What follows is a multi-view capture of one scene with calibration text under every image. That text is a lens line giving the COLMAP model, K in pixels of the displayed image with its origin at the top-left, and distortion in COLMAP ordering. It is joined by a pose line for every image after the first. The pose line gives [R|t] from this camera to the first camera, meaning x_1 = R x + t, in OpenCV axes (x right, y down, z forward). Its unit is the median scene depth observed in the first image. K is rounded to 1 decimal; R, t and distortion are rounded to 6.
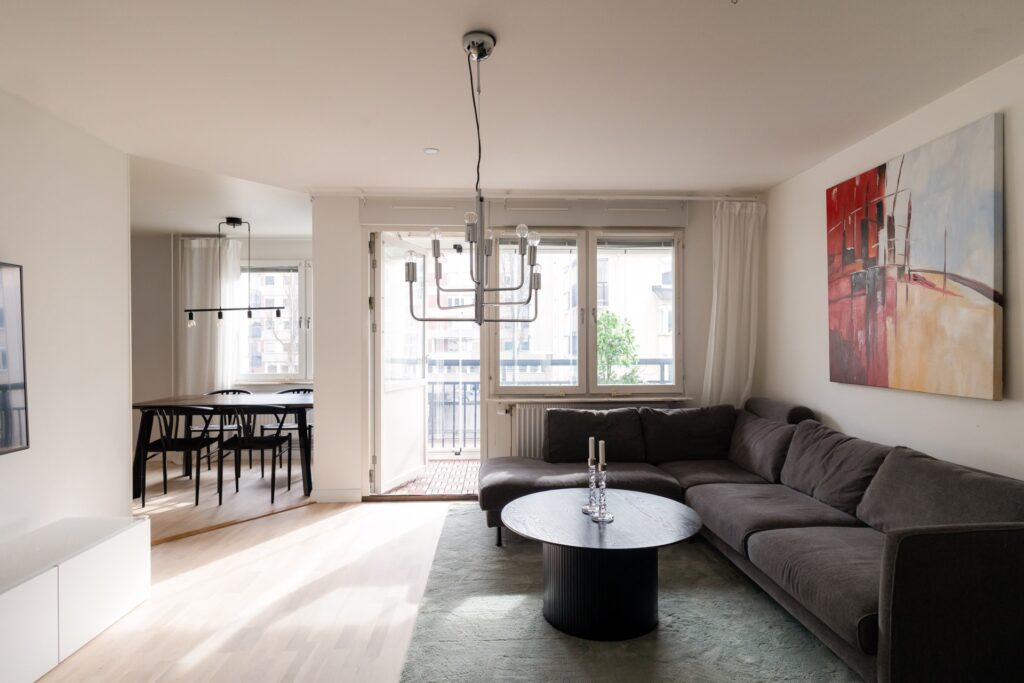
lens RADIAL K [[585.1, 0, 512.0], [0, 585.1, 341.5], [0, 0, 1]] dist [0.003246, -0.000768]
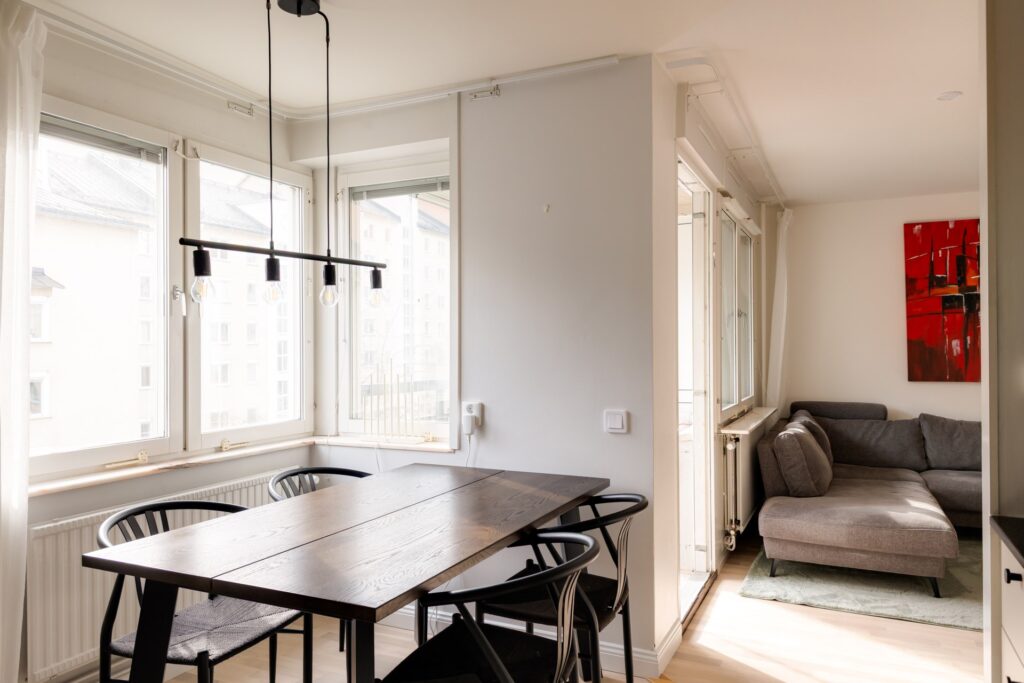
lens RADIAL K [[702.3, 0, 512.0], [0, 702.3, 341.5], [0, 0, 1]] dist [0.005888, -0.003549]
pose [[0.473958, 0.006582, 0.880523, -1.186743], [0.000733, 0.999969, -0.007870, -0.002325], [-0.880547, 0.004376, 0.473938, 1.060430]]
